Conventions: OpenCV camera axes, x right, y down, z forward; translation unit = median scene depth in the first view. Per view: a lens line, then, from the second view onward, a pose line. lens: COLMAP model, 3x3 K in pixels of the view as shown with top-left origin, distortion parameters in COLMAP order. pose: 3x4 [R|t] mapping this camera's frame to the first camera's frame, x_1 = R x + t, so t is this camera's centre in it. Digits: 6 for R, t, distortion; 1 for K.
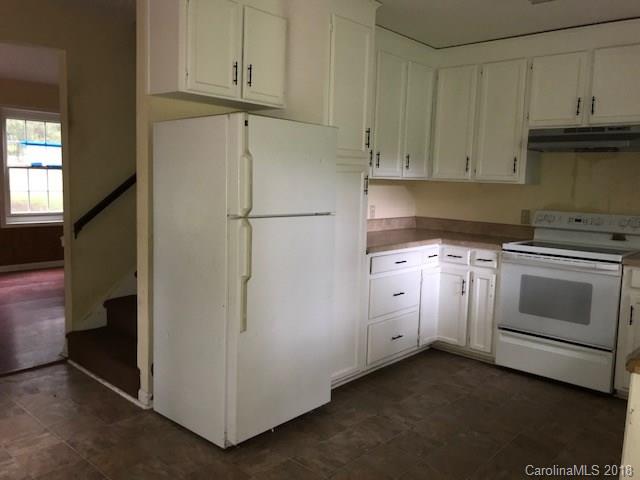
lens RADIAL K [[524.0, 0, 322.1], [0, 524.0, 240.8], [0, 0, 1]] dist [0.041908, -0.050699]
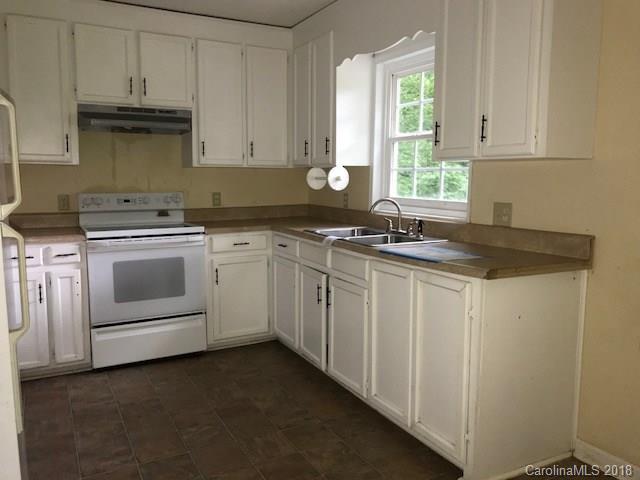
lens RADIAL K [[524.0, 0, 321.7], [0, 524.0, 238.1], [0, 0, 1]] dist [0.041908, -0.050699]
pose [[0.349596, -0.140299, 0.926336, -0.329079], [0.119527, 0.987324, 0.104427, -0.029560], [-0.929245, 0.074215, 0.361934, 0.308506]]
